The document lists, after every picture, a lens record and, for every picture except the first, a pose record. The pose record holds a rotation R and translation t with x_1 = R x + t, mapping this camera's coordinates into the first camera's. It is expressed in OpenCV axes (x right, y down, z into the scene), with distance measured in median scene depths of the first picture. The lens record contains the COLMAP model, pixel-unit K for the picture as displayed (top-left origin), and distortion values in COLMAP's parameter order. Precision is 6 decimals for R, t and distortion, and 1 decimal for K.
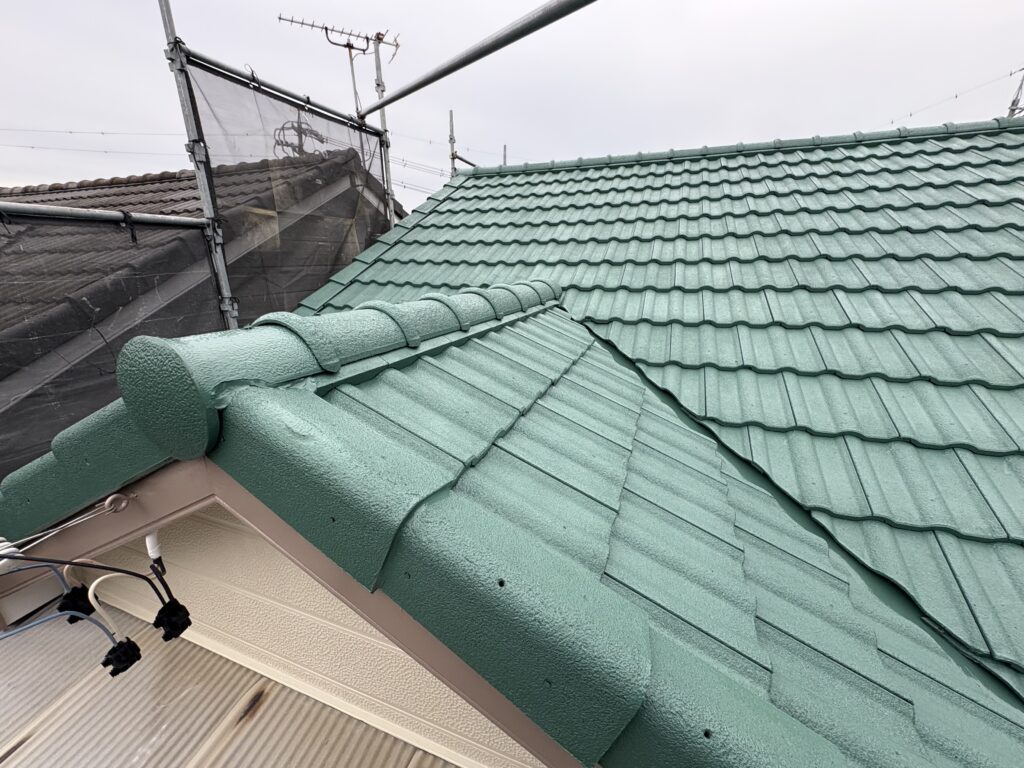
lens RADIAL K [[409.1, 0, 516.0], [0, 409.1, 382.2], [0, 0, 1]] dist [-0.002838, 0.000088]
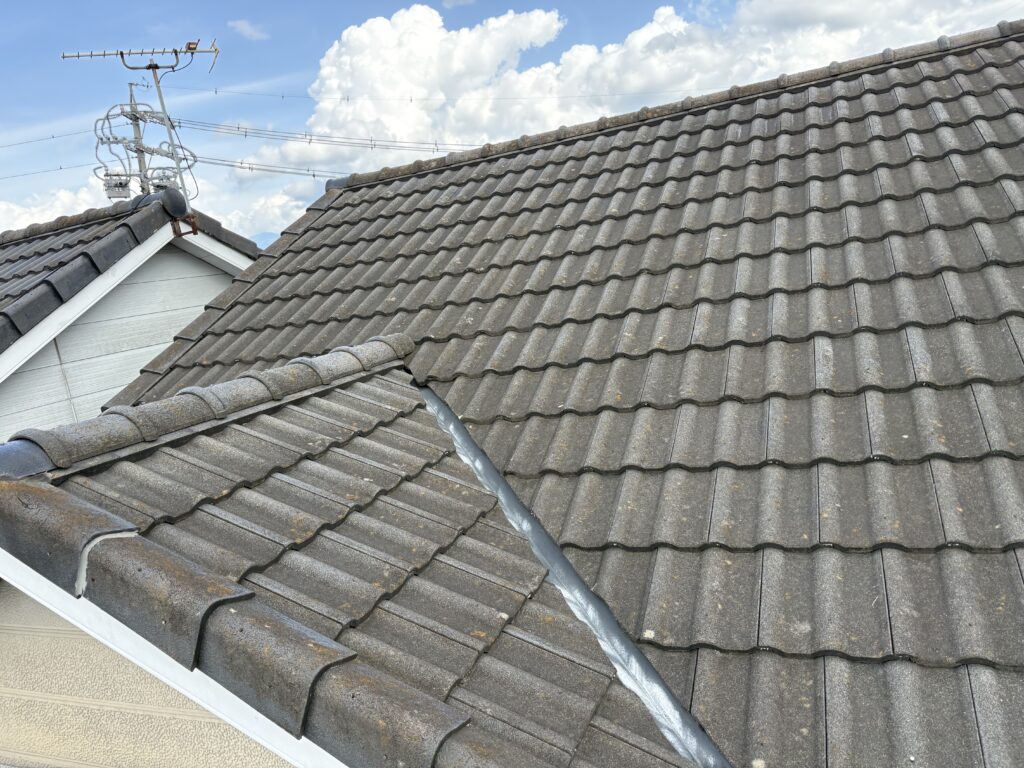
lens RADIAL K [[782.5, 0, 510.1], [0, 782.5, 385.3], [0, 0, 1]] dist [0.012058, -0.008023]
pose [[0.987717, -0.140238, -0.068915, 0.274699], [0.129922, 0.982096, -0.136409, 0.057271], [0.086811, 0.125780, 0.988253, -0.330822]]
